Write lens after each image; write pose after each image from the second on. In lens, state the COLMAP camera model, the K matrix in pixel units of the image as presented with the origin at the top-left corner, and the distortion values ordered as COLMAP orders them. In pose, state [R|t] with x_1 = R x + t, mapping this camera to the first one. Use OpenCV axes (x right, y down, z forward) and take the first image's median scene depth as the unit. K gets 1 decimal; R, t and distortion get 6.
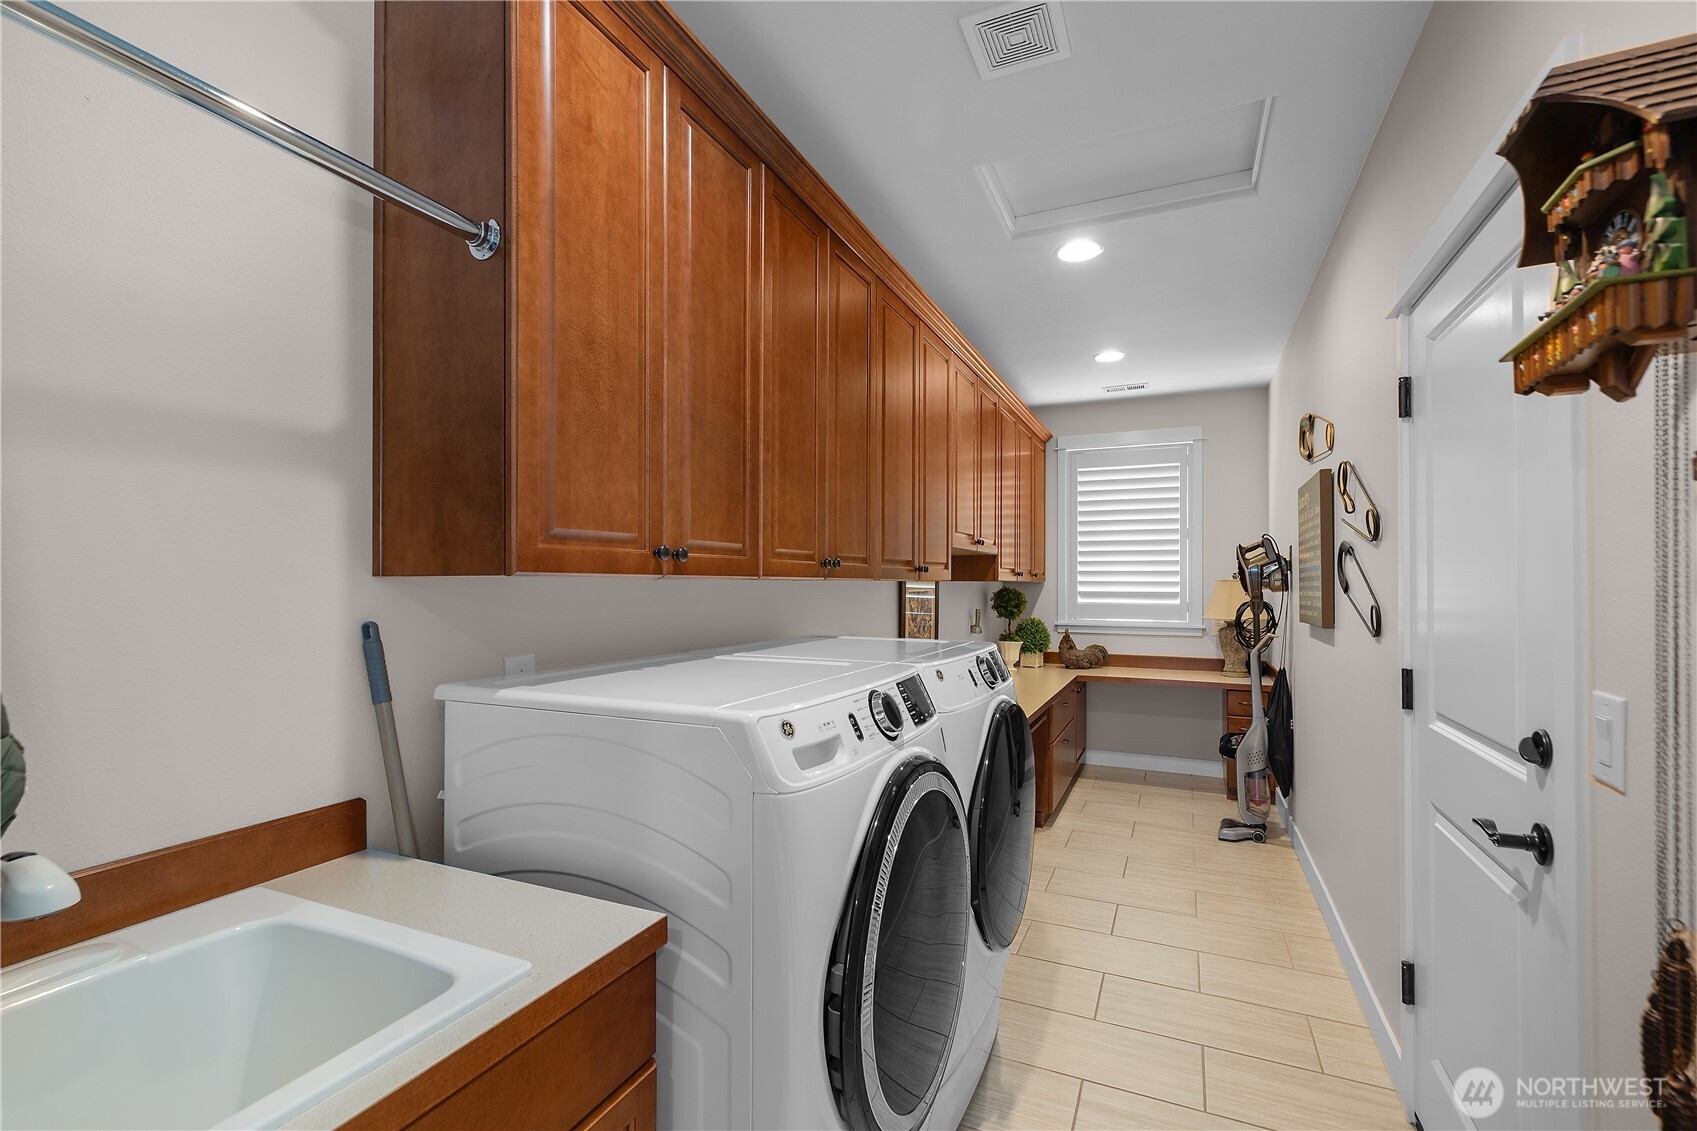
lens RADIAL K [[732.8, 0, 845.6], [0, 732.8, 568.7], [0, 0, 1]] dist [-0.000395, -0.000055]
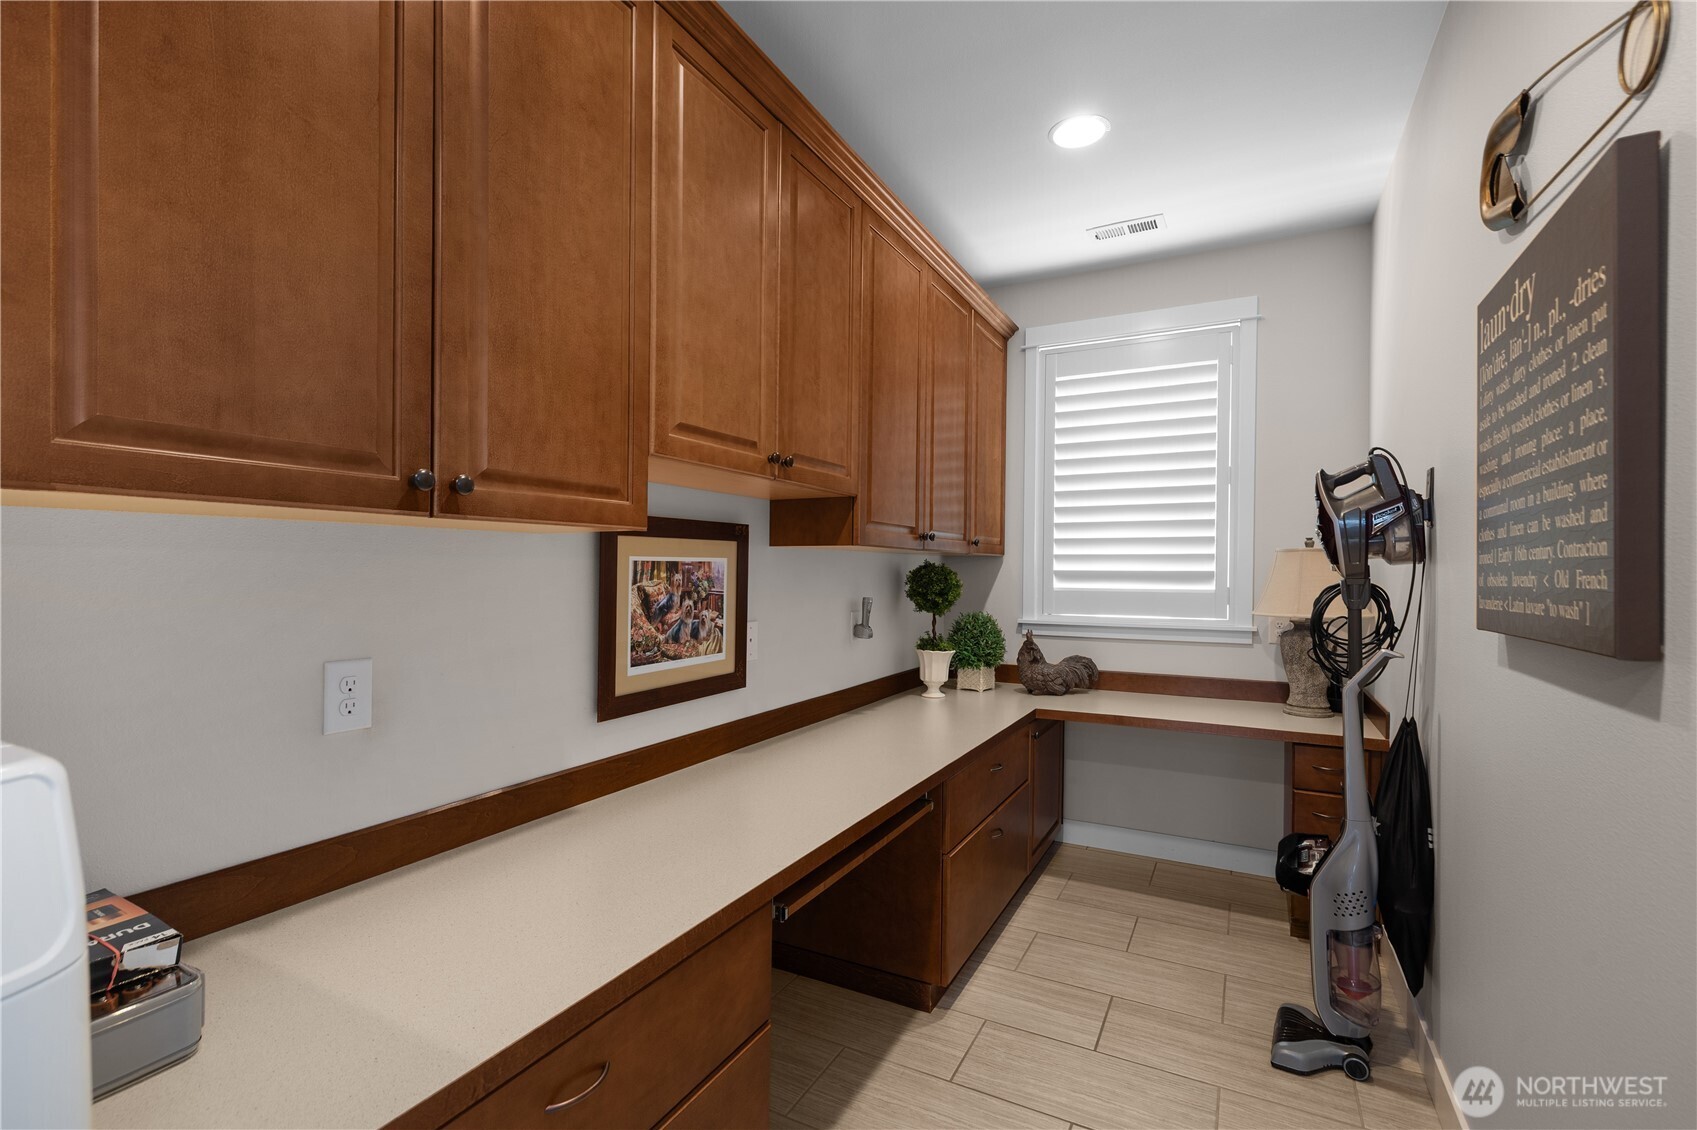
lens RADIAL K [[755.6, 0, 855.3], [0, 755.6, 570.9], [0, 0, 1]] dist [-0.000140, -0.000105]
pose [[0.998958, 0.003501, -0.045506, 0.199840], [-0.002714, 0.999846, 0.017344, 0.023068], [0.045559, -0.017203, 0.998813, 0.386312]]
